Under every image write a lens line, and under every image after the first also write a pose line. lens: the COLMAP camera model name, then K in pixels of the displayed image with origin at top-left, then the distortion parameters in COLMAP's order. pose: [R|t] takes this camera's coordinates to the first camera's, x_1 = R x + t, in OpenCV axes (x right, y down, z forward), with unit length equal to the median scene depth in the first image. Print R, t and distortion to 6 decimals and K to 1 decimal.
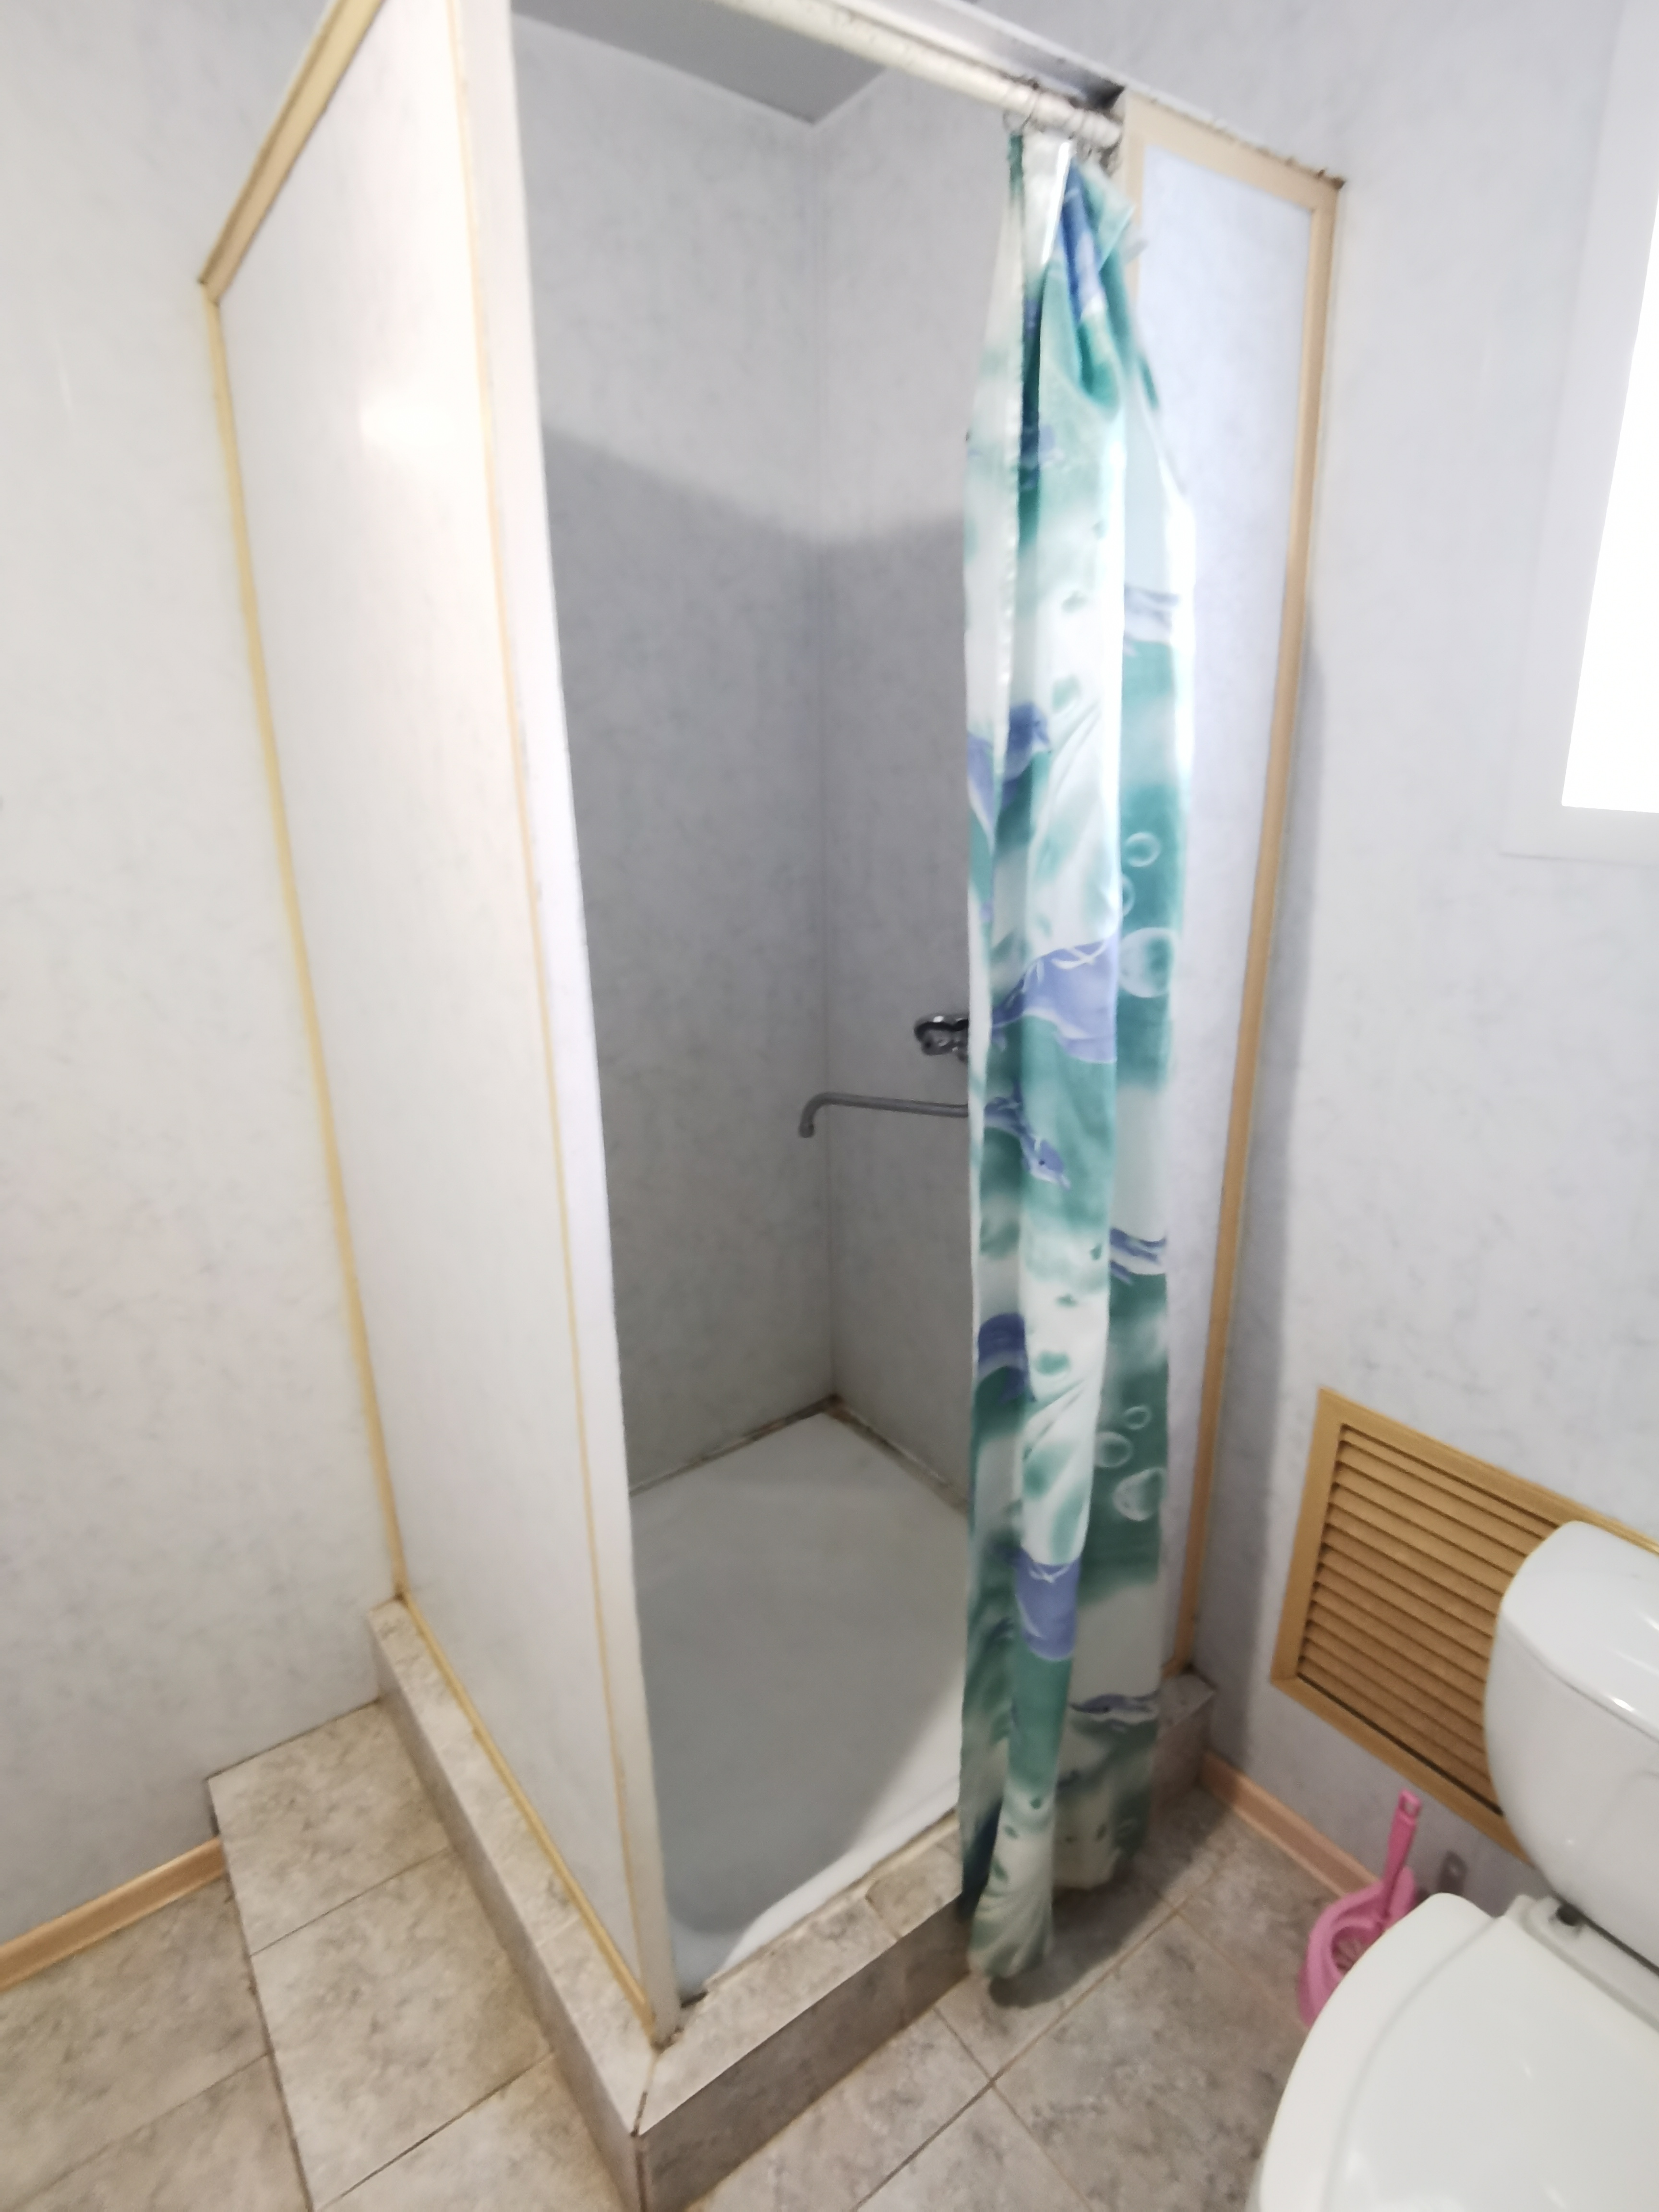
lens RADIAL K [[1135.6, 0, 814.6], [0, 1135.6, 1087.5], [0, 0, 1]] dist [-0.022611, -0.000212]
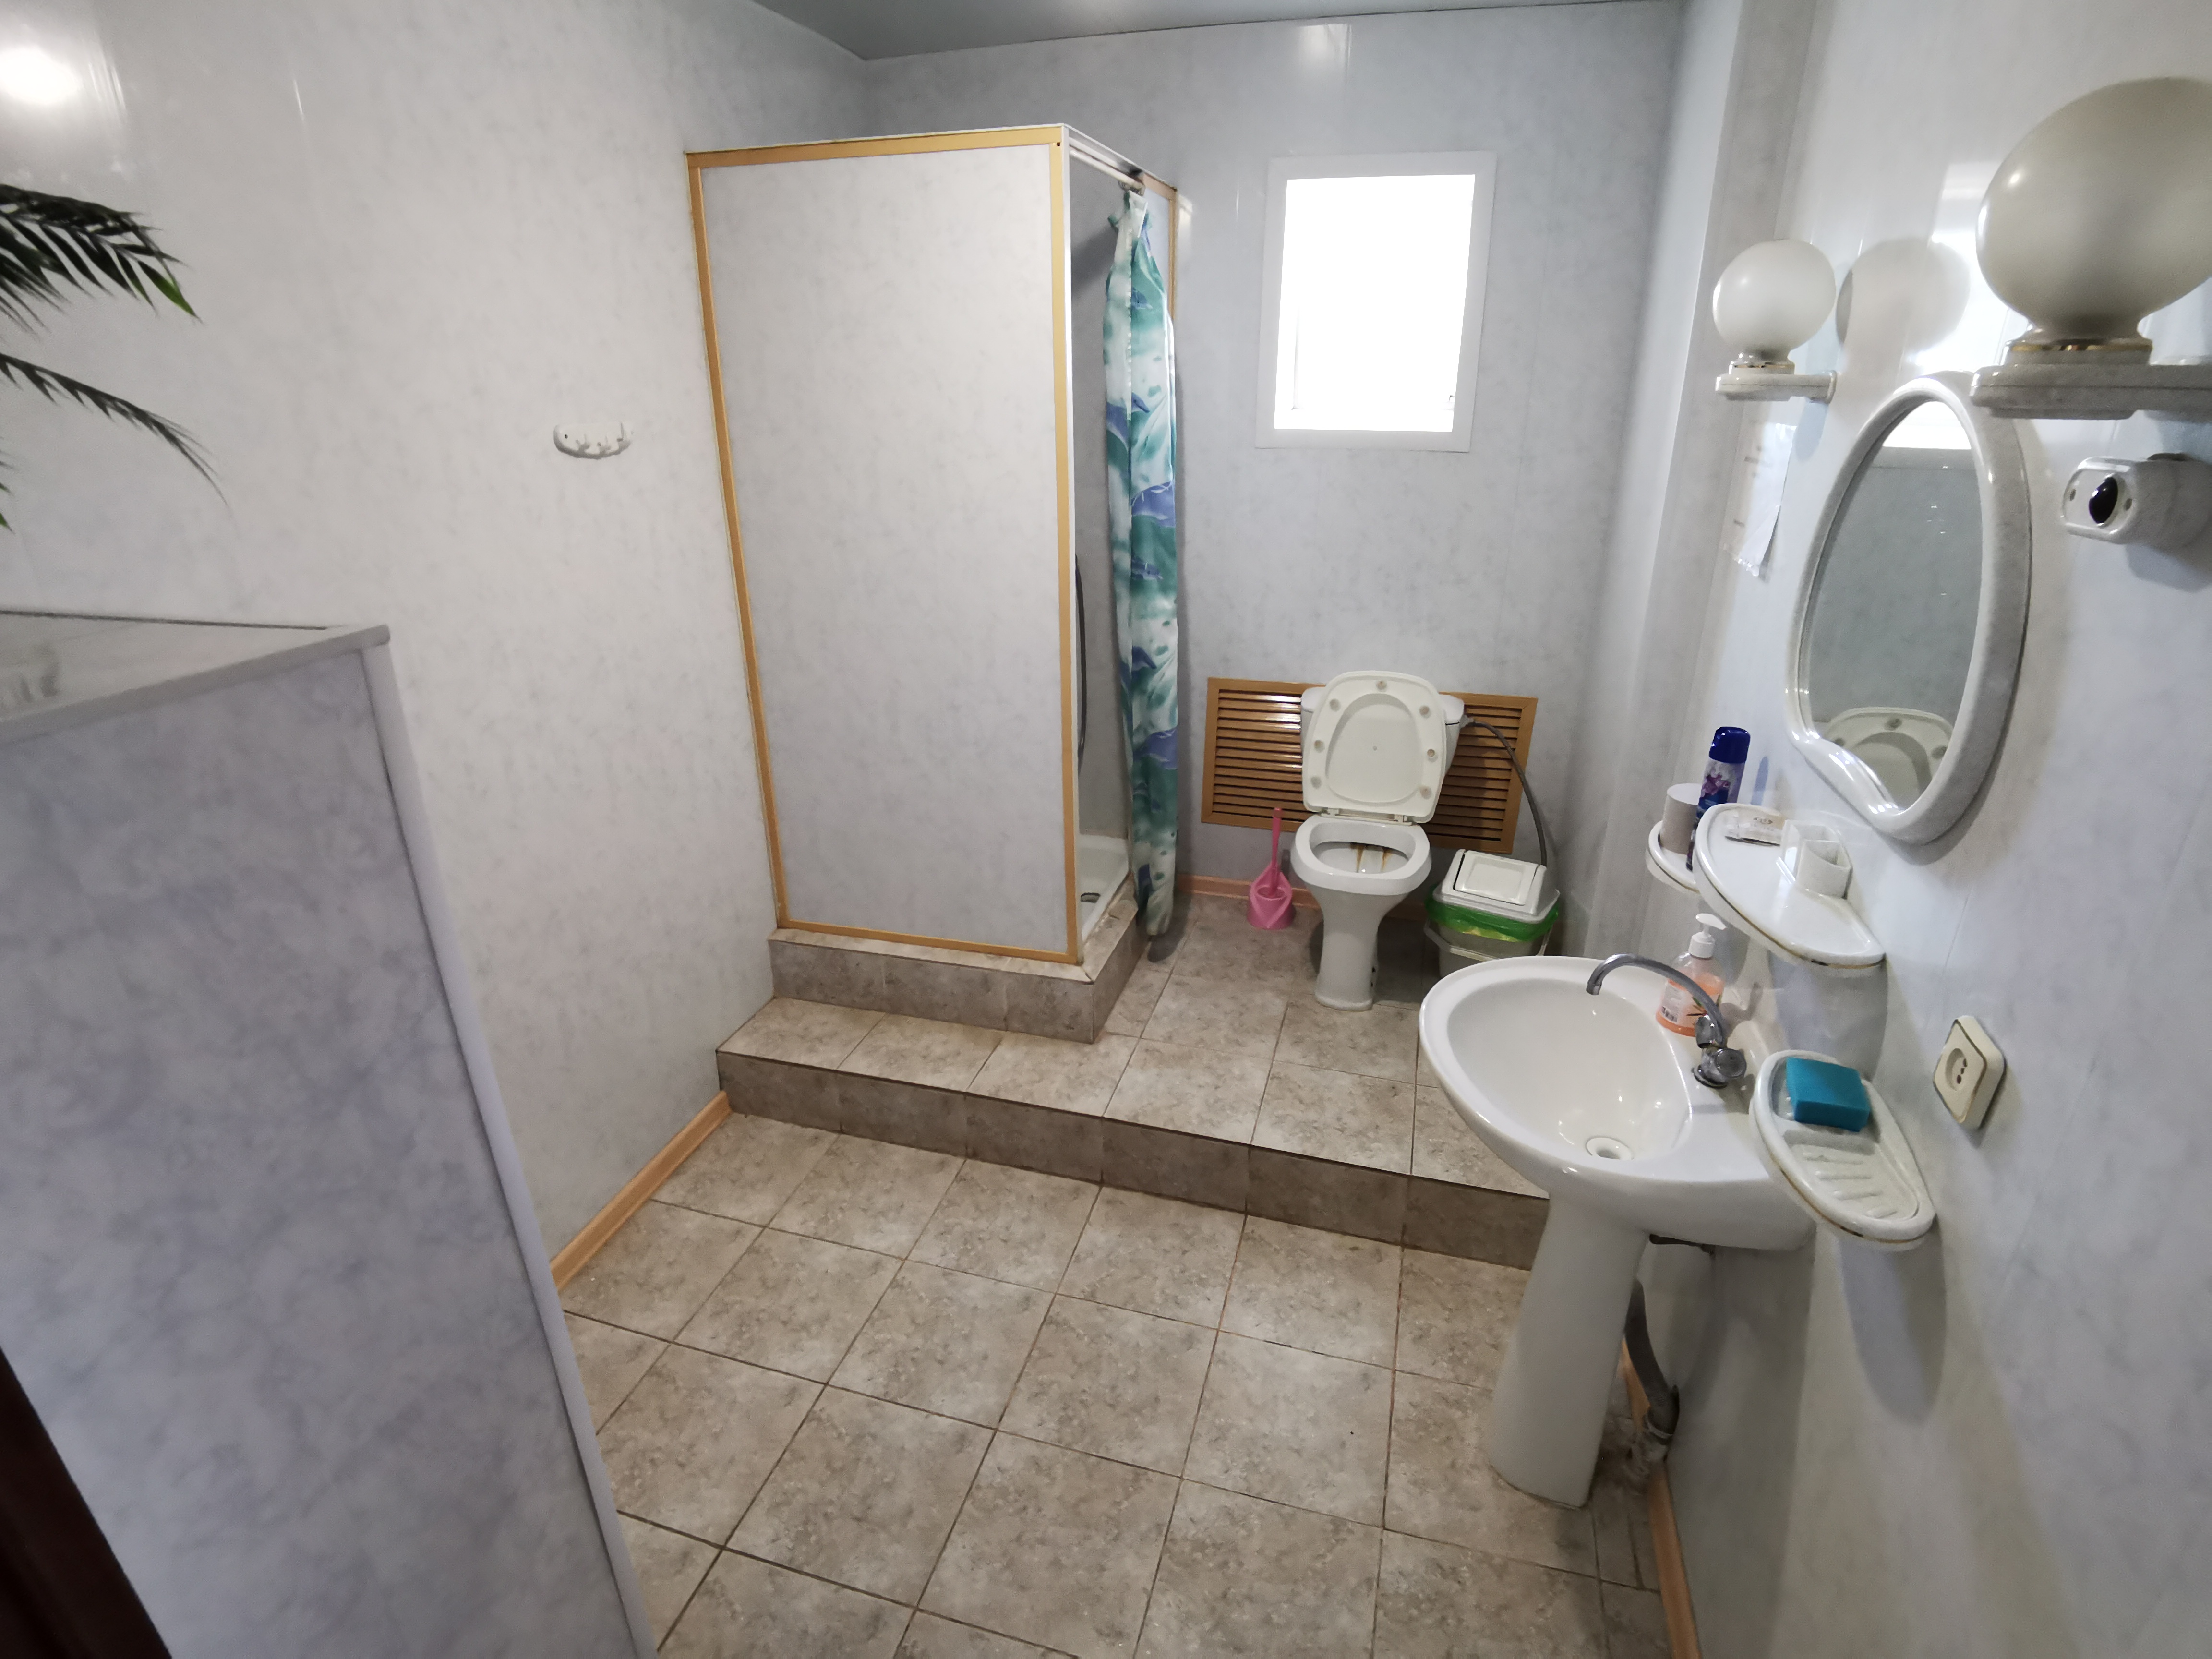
lens RADIAL K [[1135.6, 0, 1107.3], [0, 1135.6, 843.3], [0, 0, 1]] dist [-0.022611, -0.000212]
pose [[0.780519, -0.219237, 0.585427, -1.560234], [0.175982, 0.975671, 0.130752, 0.320312], [-0.599850, 0.000970, 0.800112, -1.047765]]
